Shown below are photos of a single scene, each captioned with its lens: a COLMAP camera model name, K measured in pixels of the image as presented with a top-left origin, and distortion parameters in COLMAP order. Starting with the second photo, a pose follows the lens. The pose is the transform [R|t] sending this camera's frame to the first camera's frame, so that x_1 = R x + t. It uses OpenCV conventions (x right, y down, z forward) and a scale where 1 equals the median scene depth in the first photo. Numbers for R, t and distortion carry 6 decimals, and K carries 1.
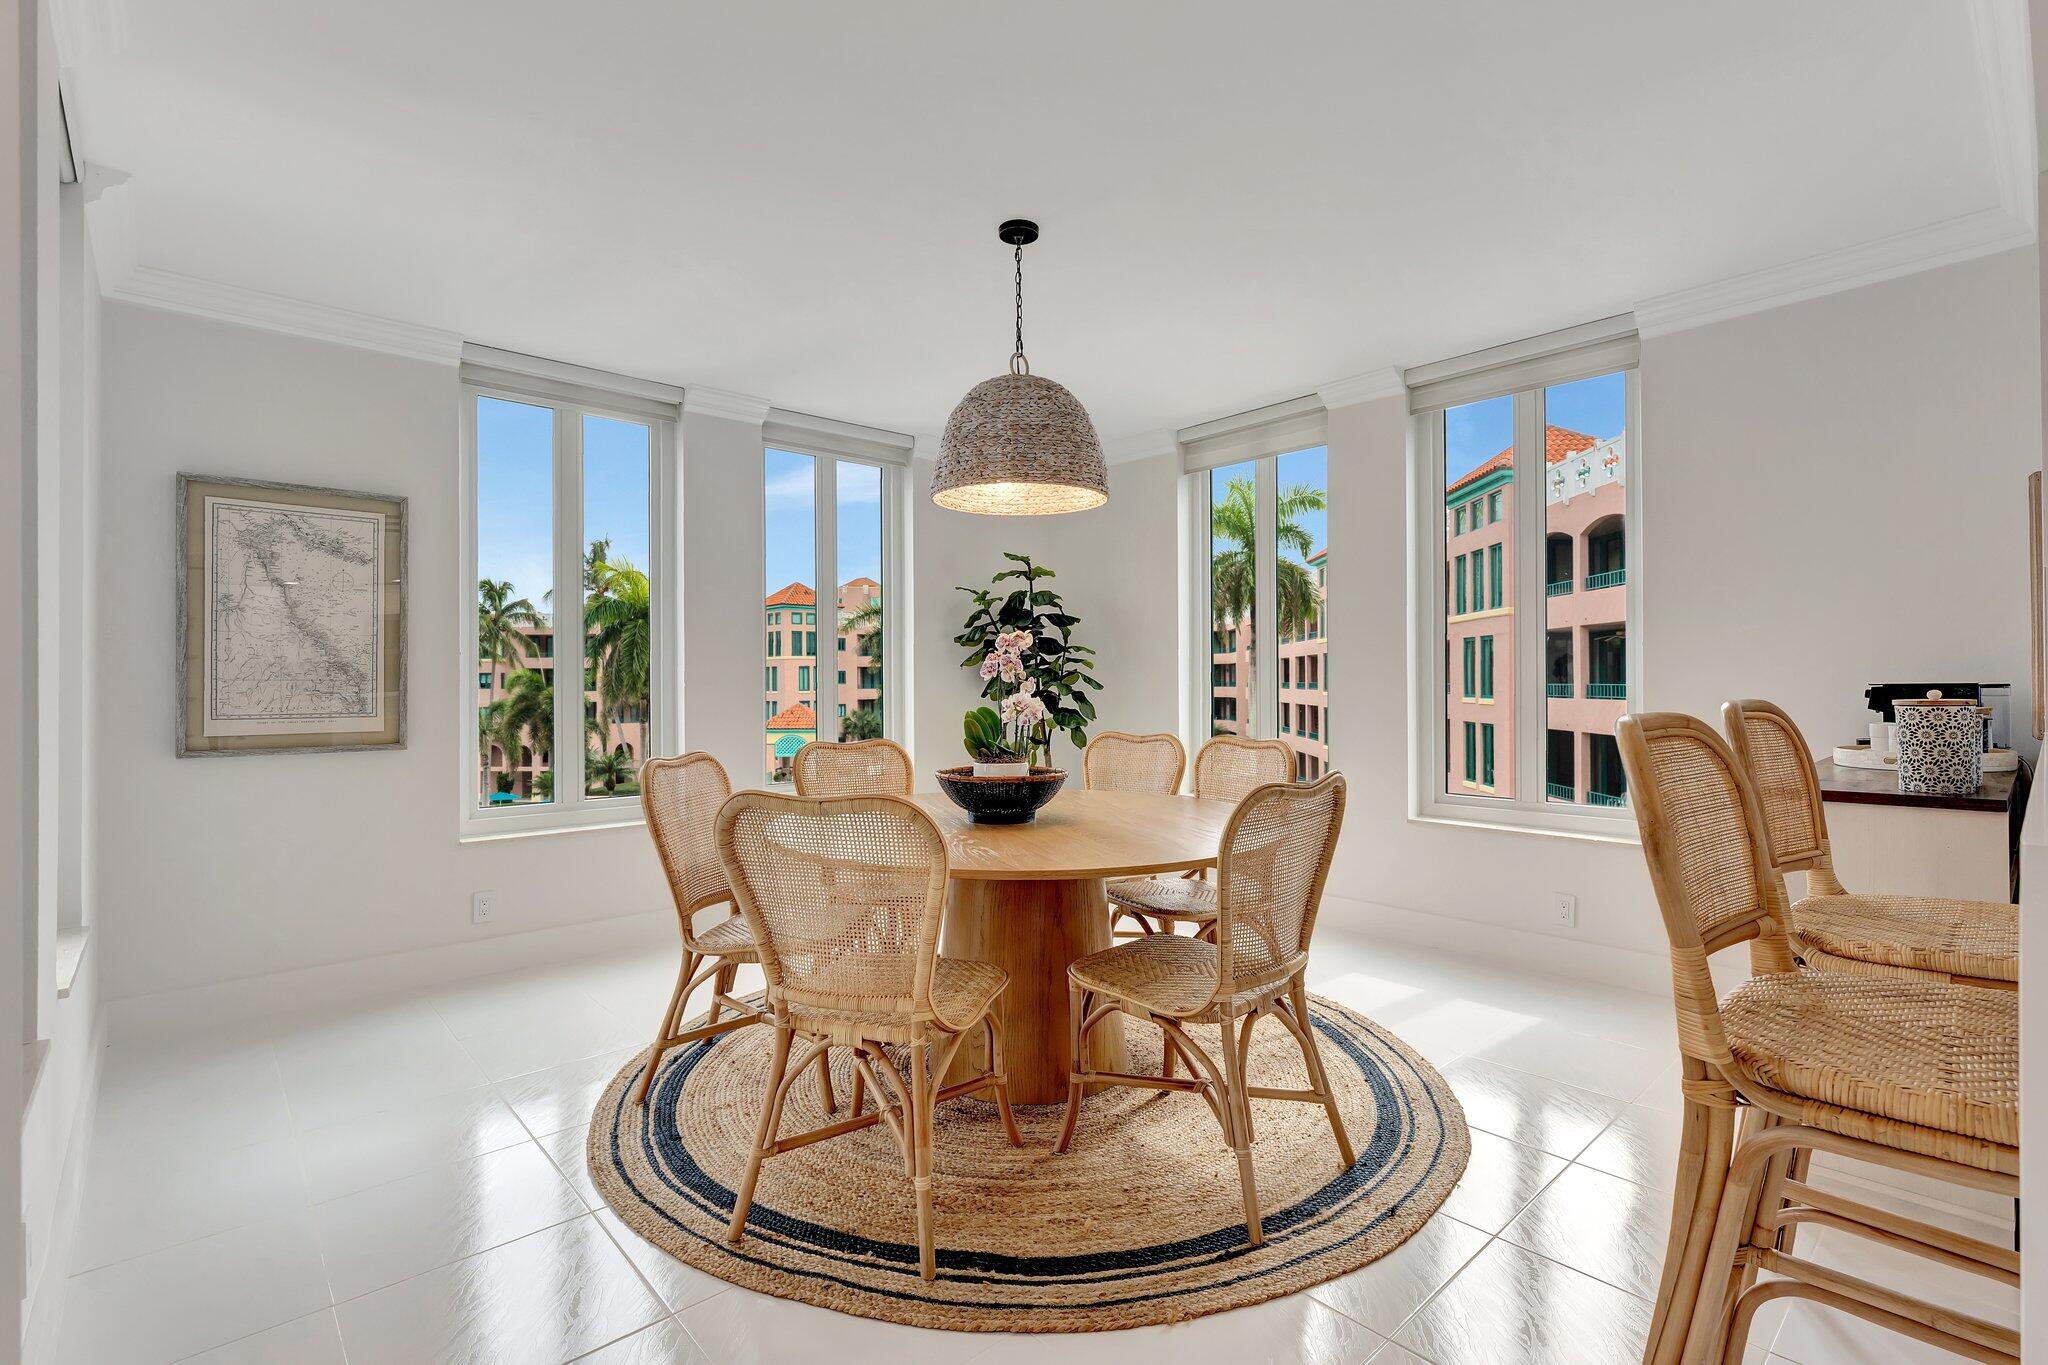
lens RADIAL K [[939.8, 0, 1024.0], [0, 939.8, 682.5], [0, 0, 1]] dist [-0.005173, -0.000184]
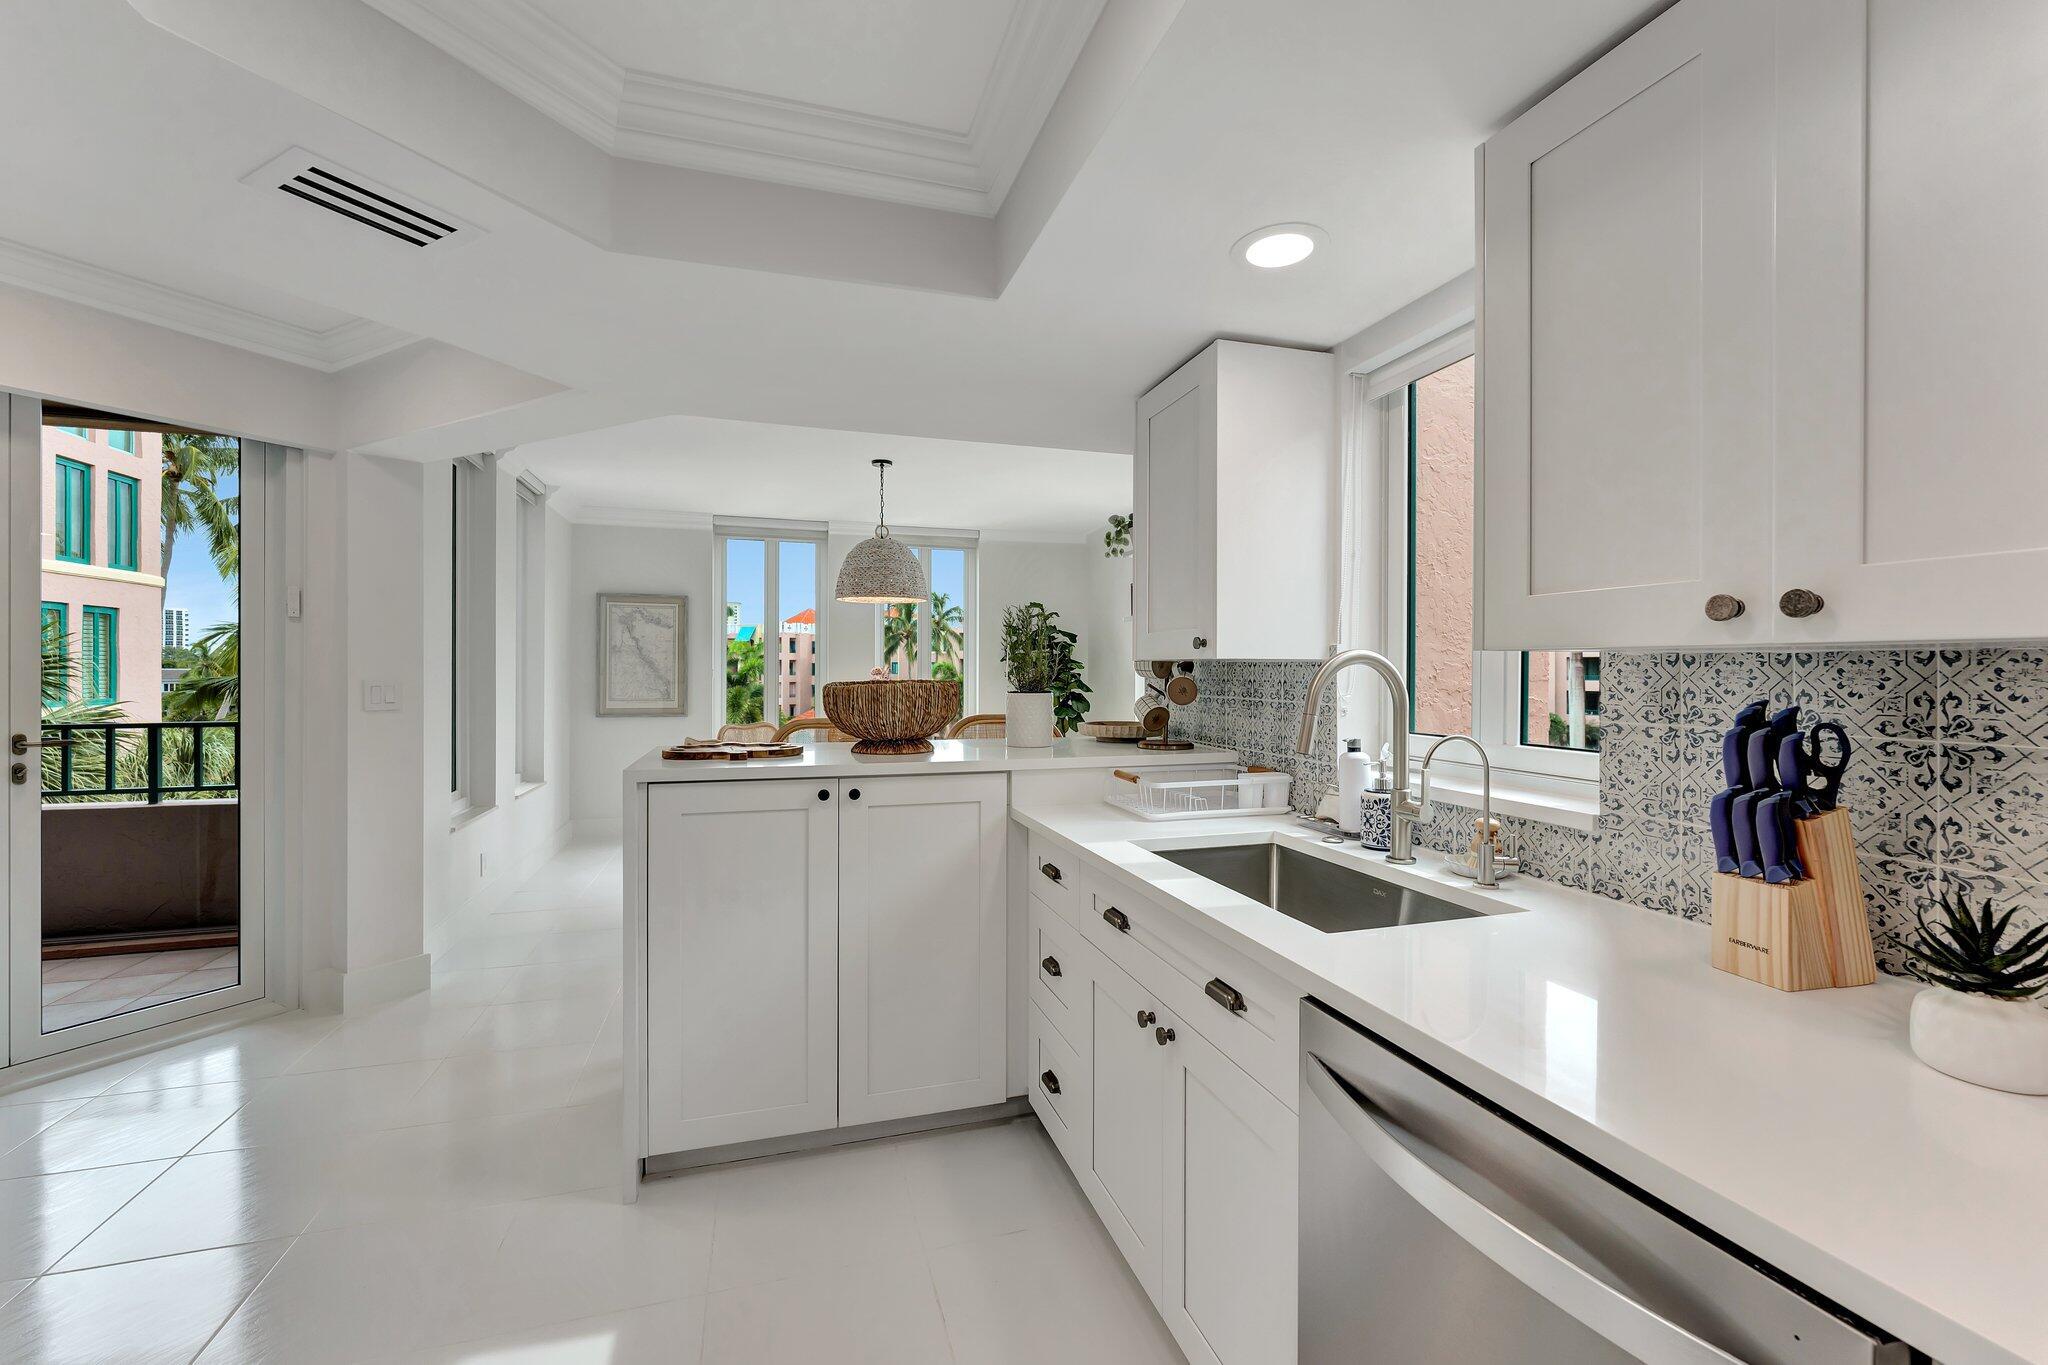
lens RADIAL K [[832.5, 0, 1027.1], [0, 832.5, 671.3], [0, 0, 1]] dist [-0.001288, 0.000047]
pose [[0.908962, 0.010878, -0.416736, 0.808269], [-0.010353, 0.999940, 0.003522, -0.044018], [0.416750, 0.001113, 0.909021, -0.371378]]
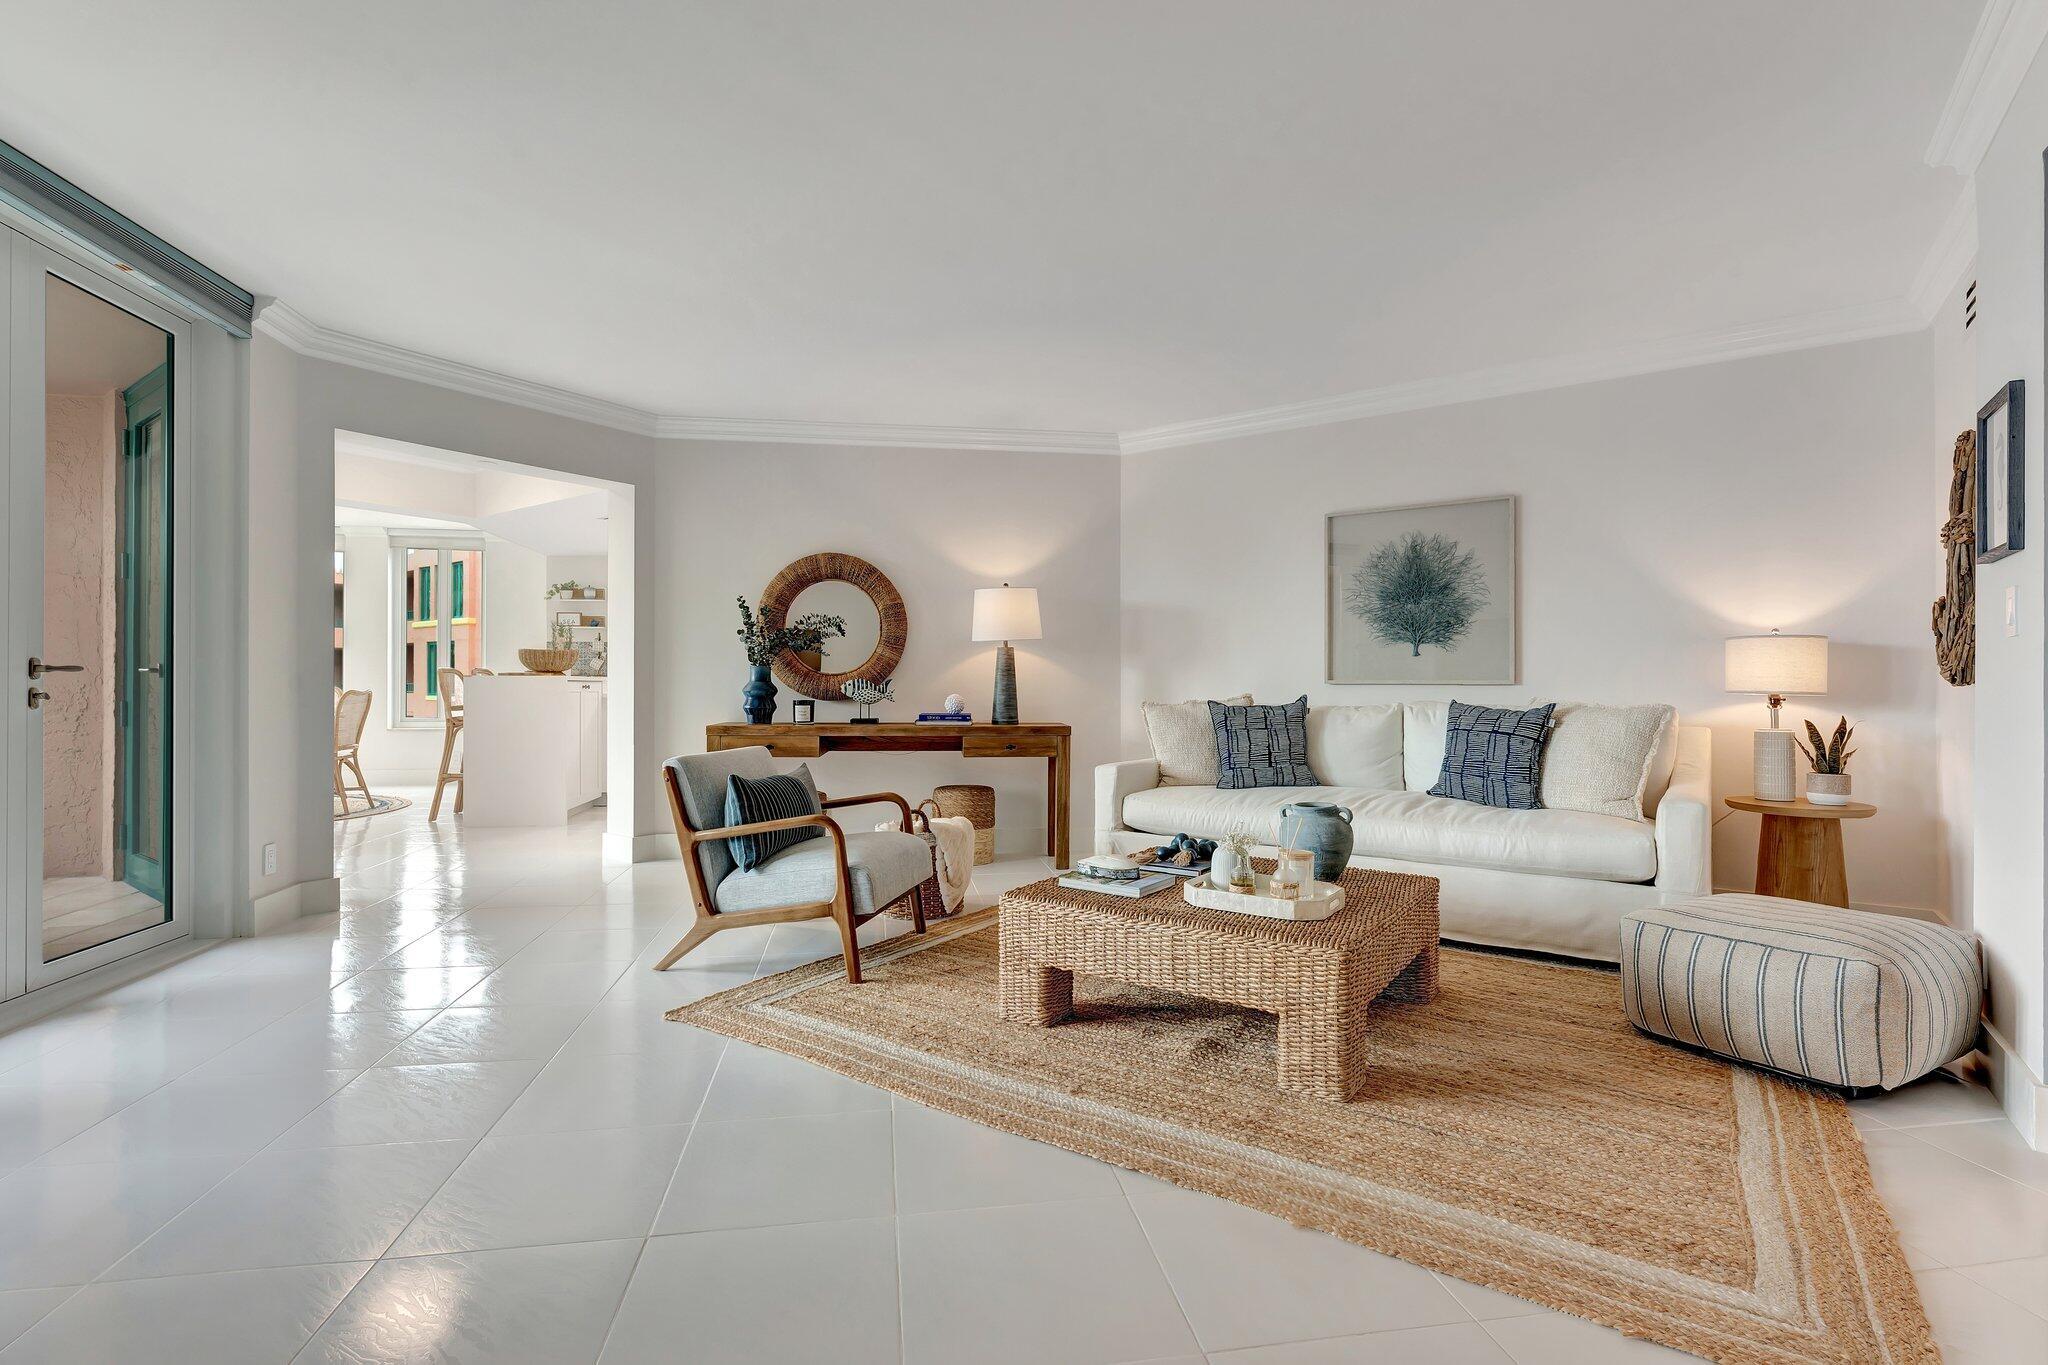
lens RADIAL K [[949.1, 0, 1022.9], [0, 949.1, 682.7], [0, 0, 1]] dist [-0.001262, -0.000156]
pose [[0.543592, 0.010310, 0.839286, -0.790444], [-0.005464, 0.999947, -0.008745, 0.055414], [-0.839332, 0.000168, 0.543620, -1.780447]]
